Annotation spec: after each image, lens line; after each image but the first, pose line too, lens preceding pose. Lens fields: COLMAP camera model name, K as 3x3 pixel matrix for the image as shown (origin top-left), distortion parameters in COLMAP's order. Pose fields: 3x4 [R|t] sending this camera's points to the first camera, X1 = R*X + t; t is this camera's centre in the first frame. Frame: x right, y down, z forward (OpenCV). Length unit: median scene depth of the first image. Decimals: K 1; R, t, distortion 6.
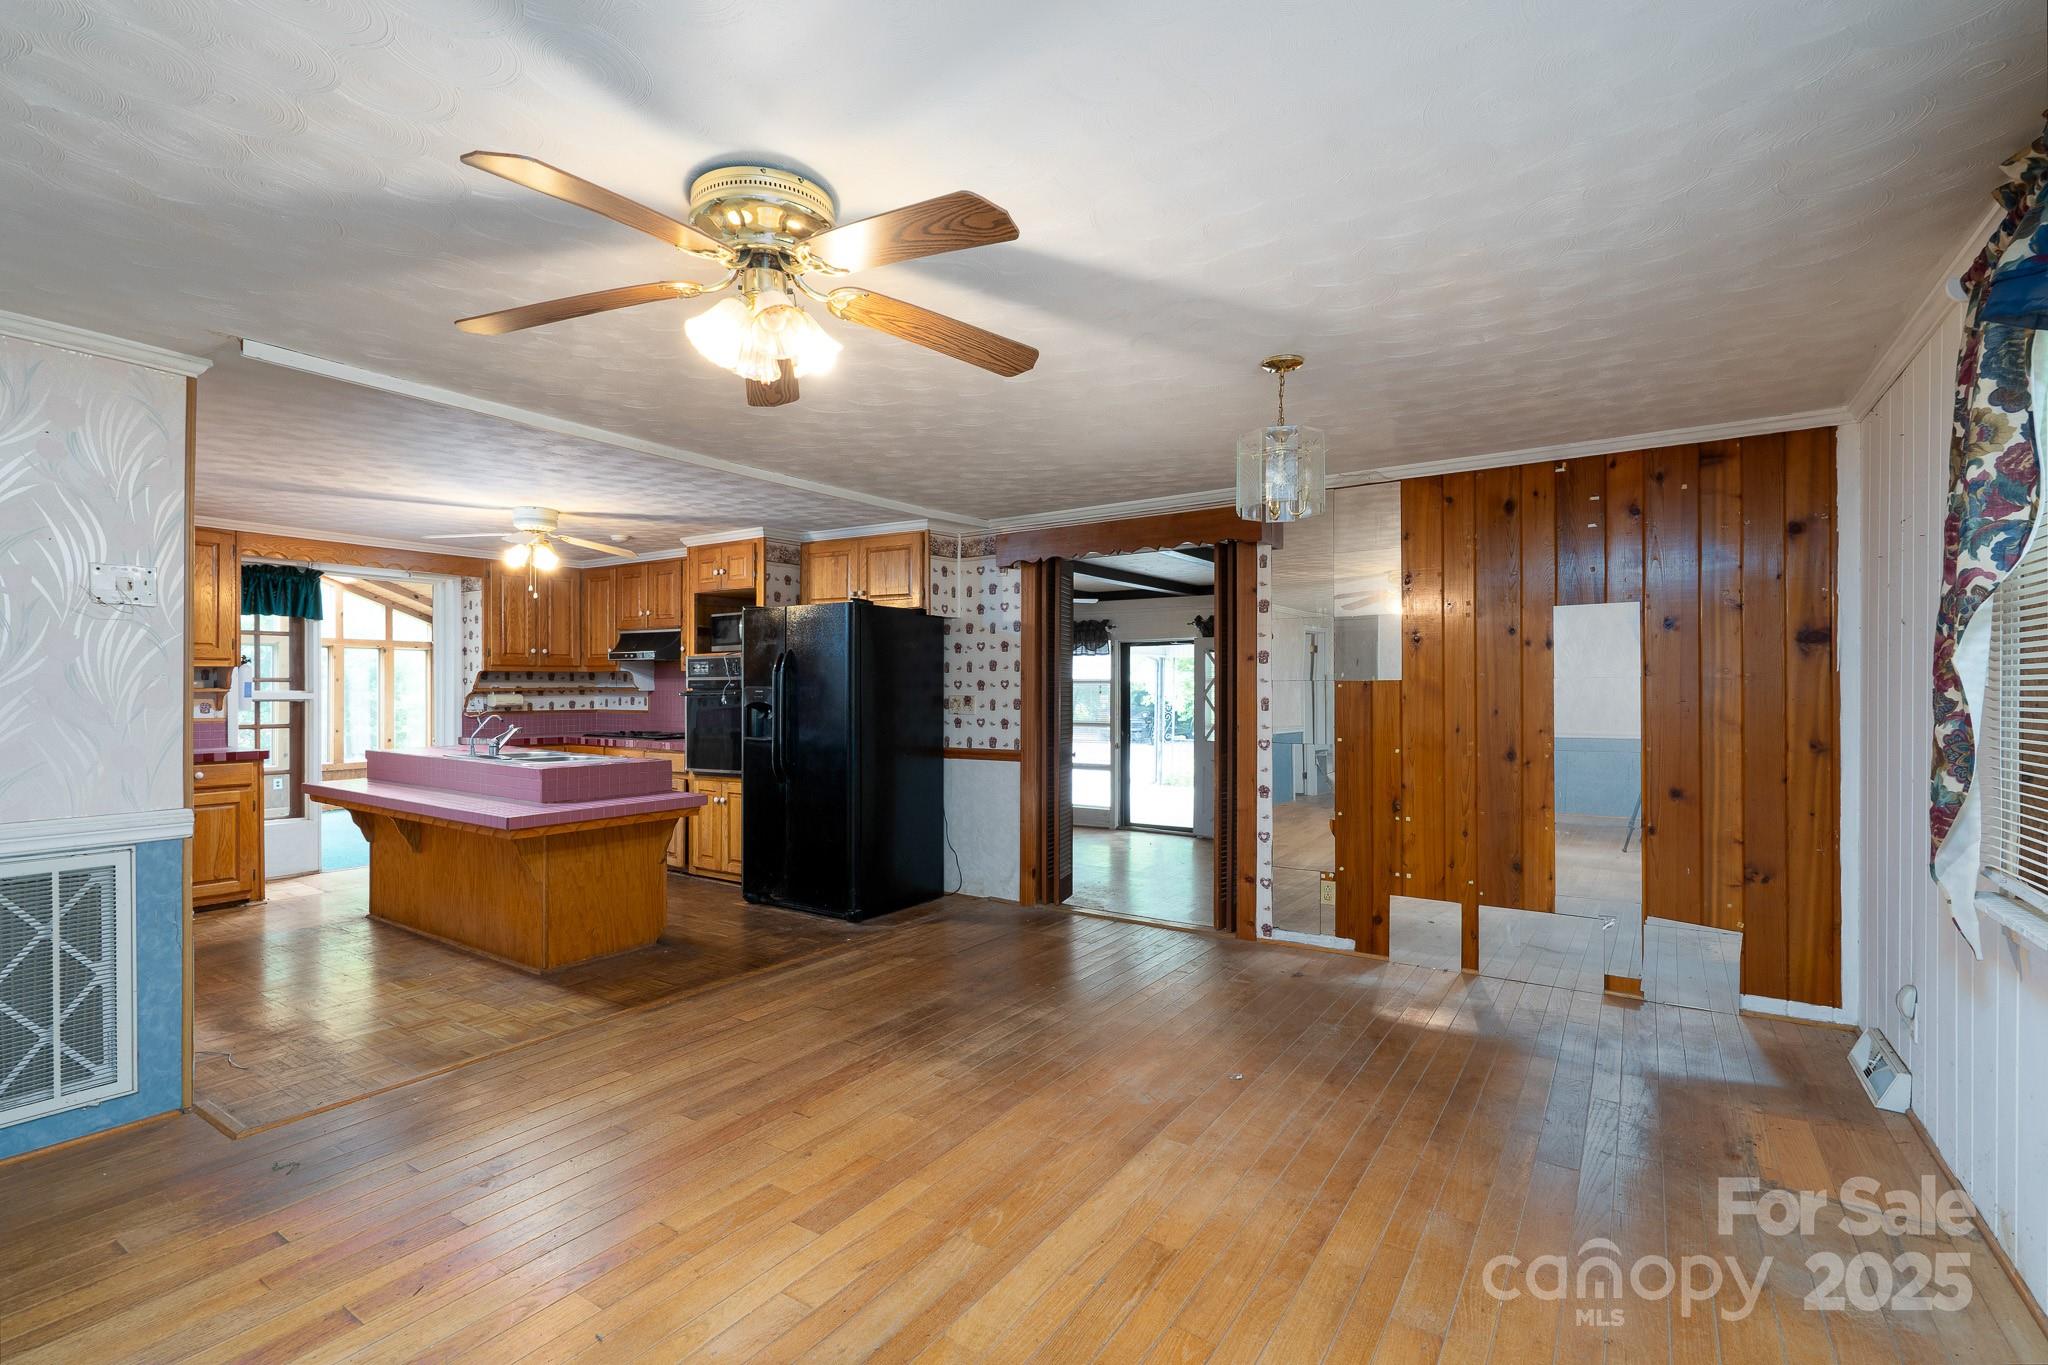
lens RADIAL K [[966.8, 0, 977.7], [0, 966.8, 695.4], [0, 0, 1]] dist [0.002573, 0.000552]
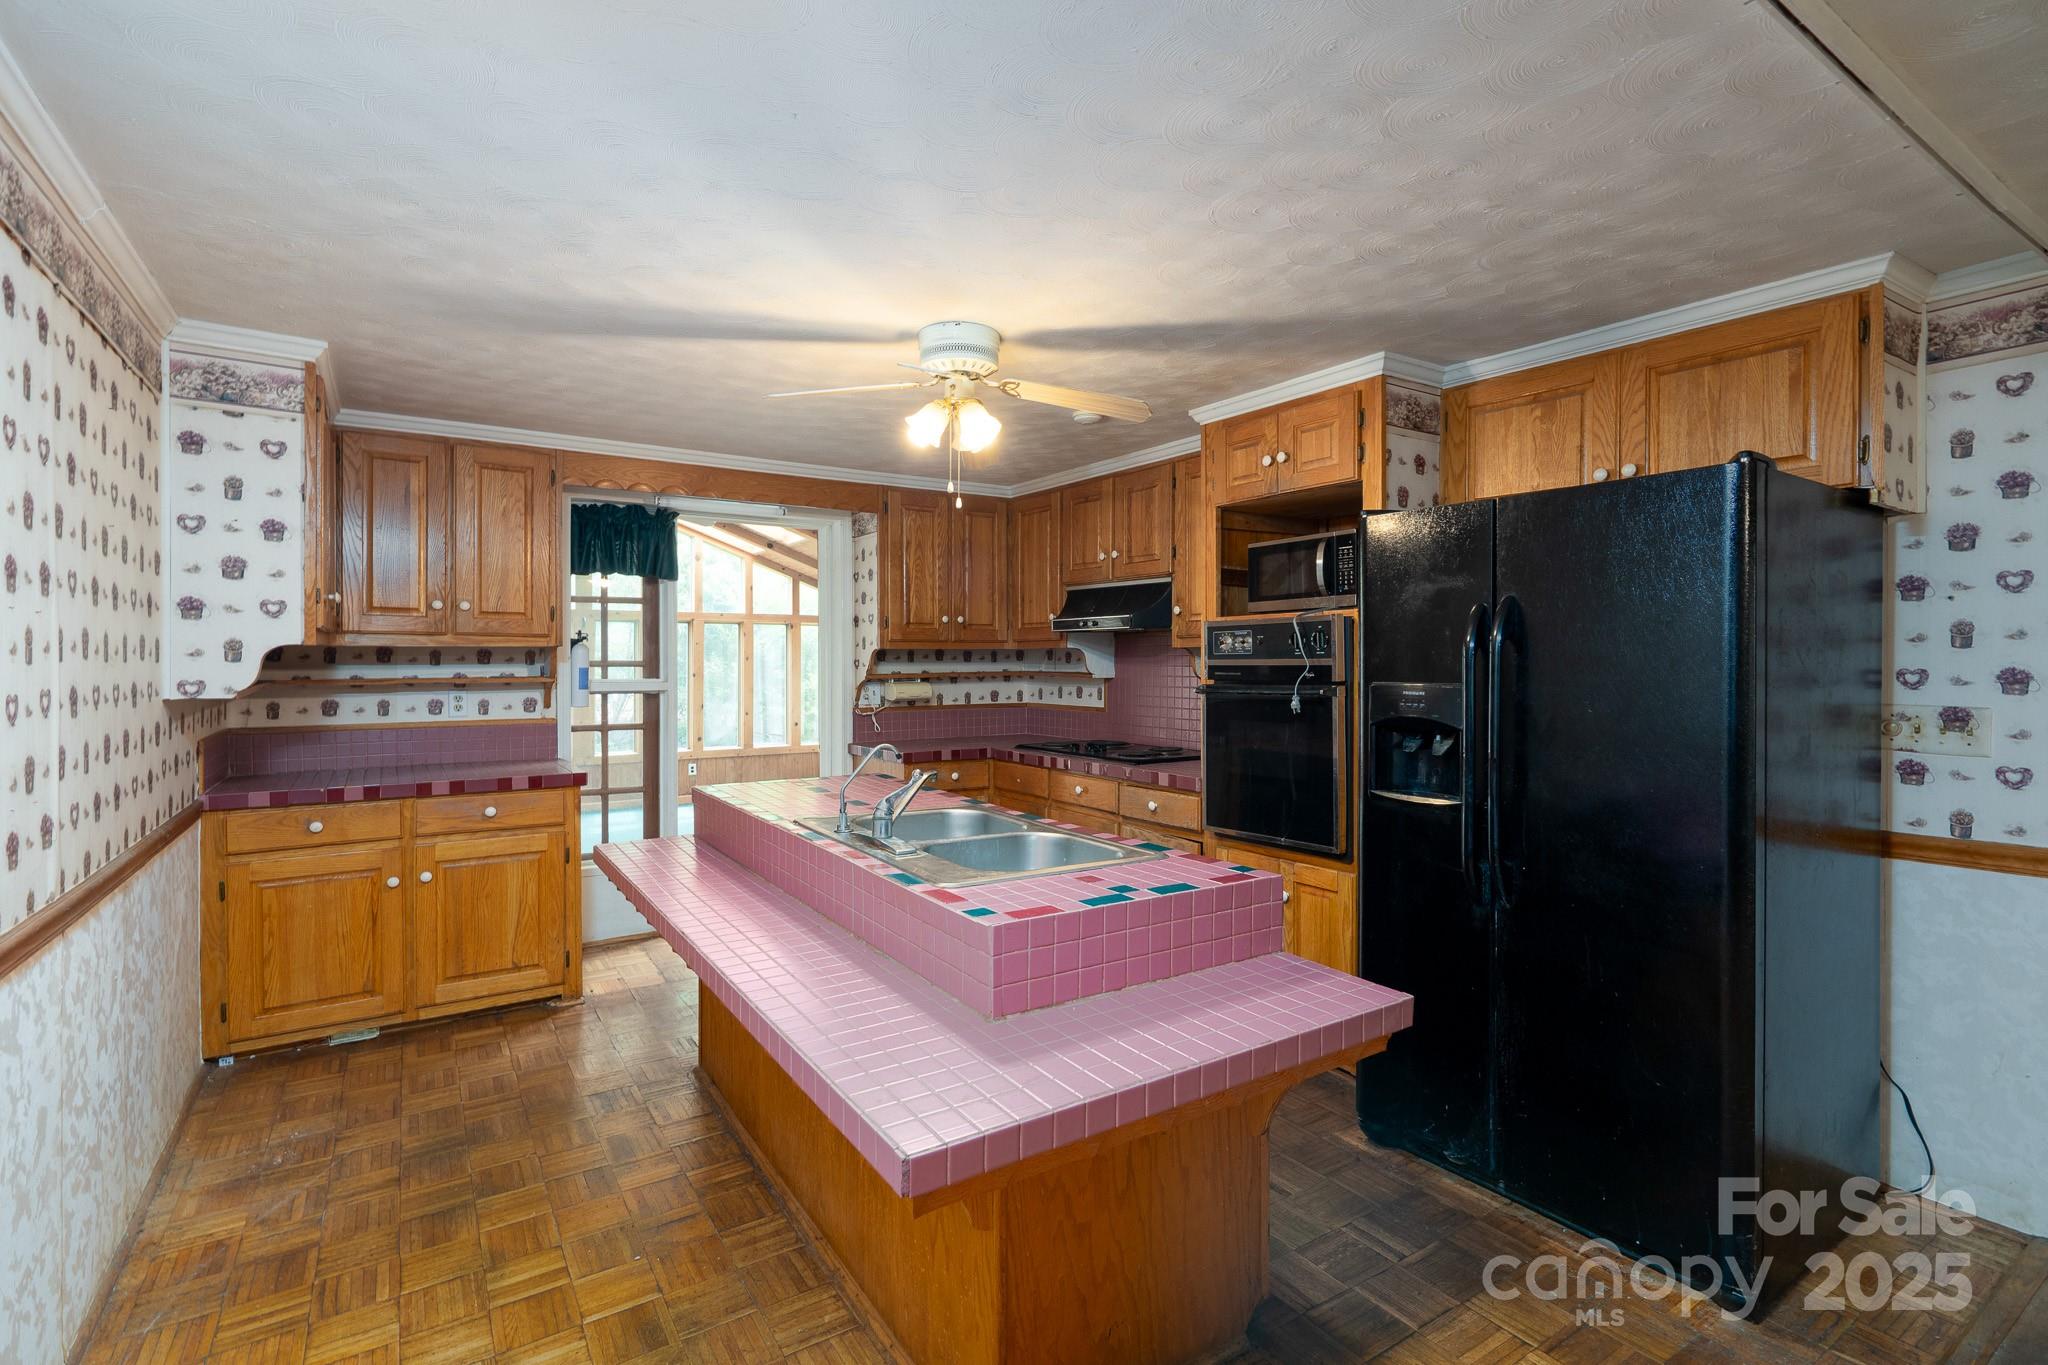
lens RADIAL K [[950.3, 0, 1024.0], [0, 950.3, 682.5], [0, 0, 1]] dist [0.000758, 0.000519]
pose [[0.944161, 0.005425, -0.329440, -0.201469], [-0.000289, 0.999878, 0.015635, -0.012893], [0.329484, -0.014666, 0.944047, 0.417474]]
